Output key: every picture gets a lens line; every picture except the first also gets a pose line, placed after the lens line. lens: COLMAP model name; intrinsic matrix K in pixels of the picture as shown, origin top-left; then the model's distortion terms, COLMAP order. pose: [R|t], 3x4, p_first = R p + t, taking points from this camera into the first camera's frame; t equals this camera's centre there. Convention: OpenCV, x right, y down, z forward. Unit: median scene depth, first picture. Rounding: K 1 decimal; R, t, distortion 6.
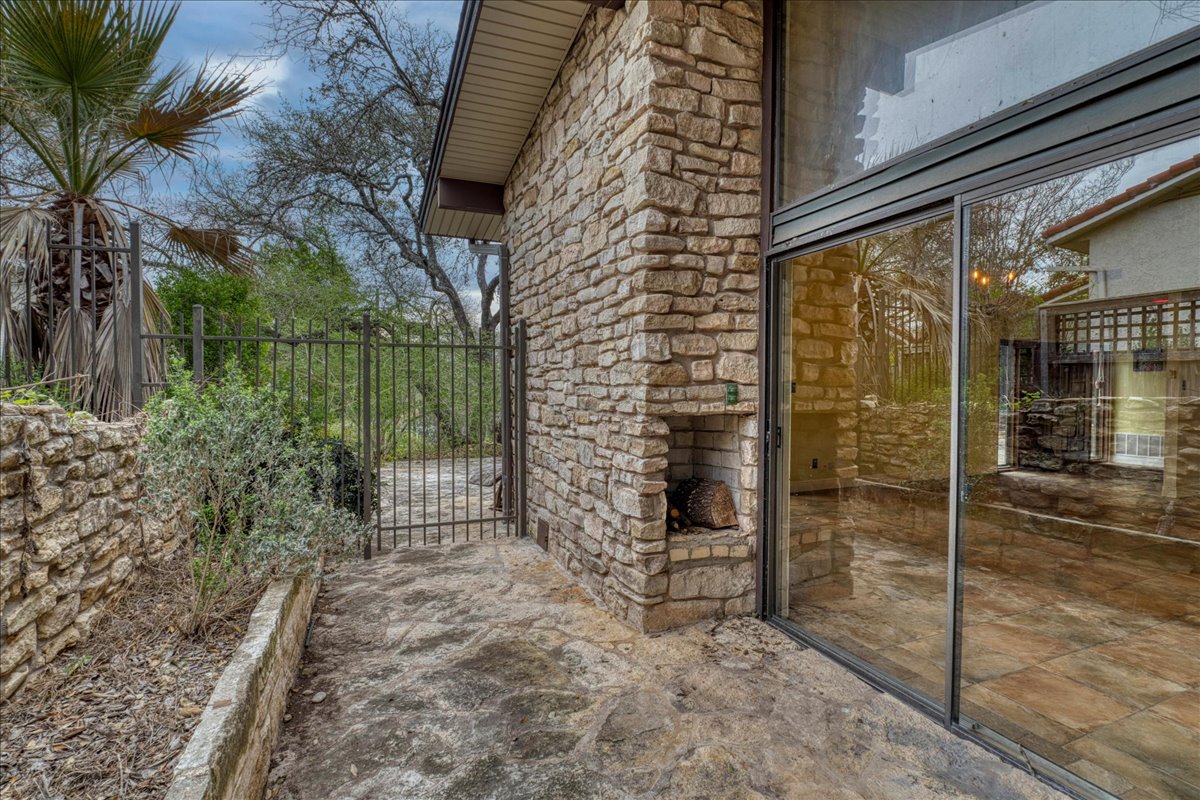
lens RADIAL K [[531.7, 0, 595.8], [0, 531.7, 397.1], [0, 0, 1]] dist [-0.001309, 0.000341]
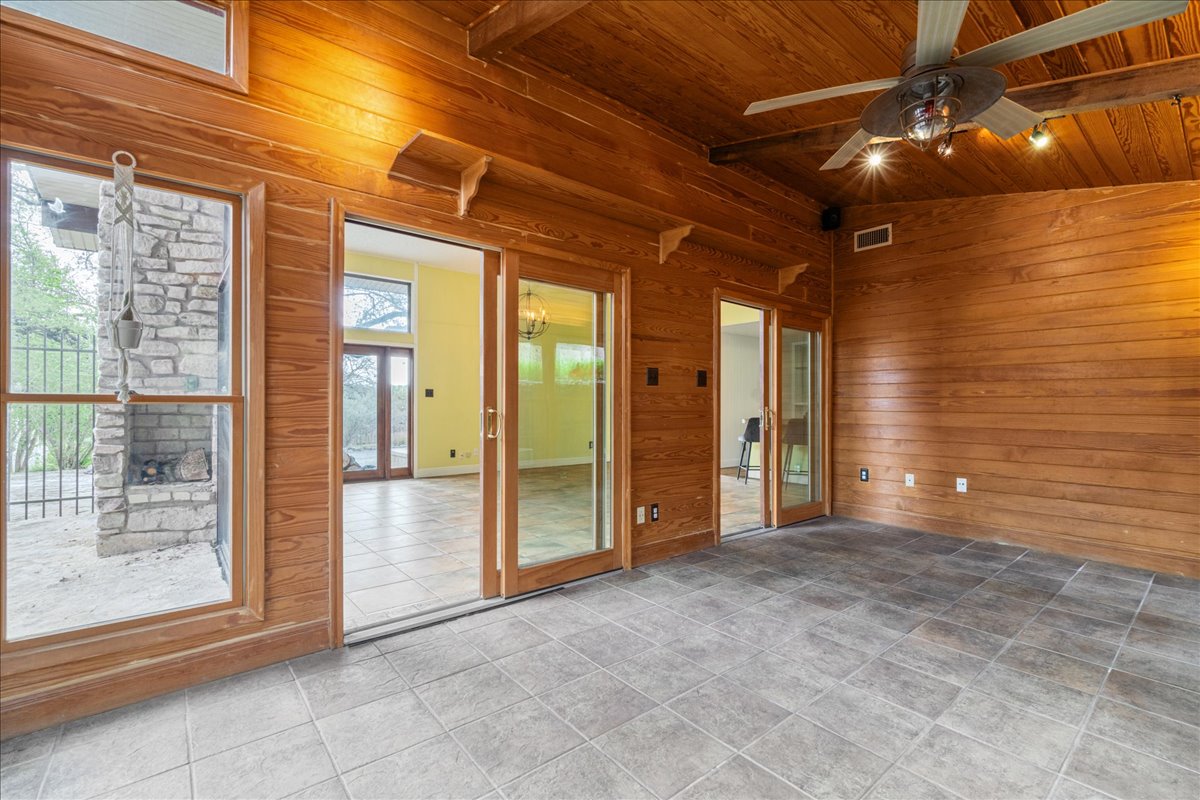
lens RADIAL K [[531.7, 0, 600.4], [0, 531.7, 402.5], [0, 0, 1]] dist [-0.001309, 0.000341]
pose [[0.954510, 0.004480, 0.298144, 0.880258], [0.000636, 0.999854, -0.017059, 0.067775], [-0.298177, 0.016472, 0.954368, -0.678723]]
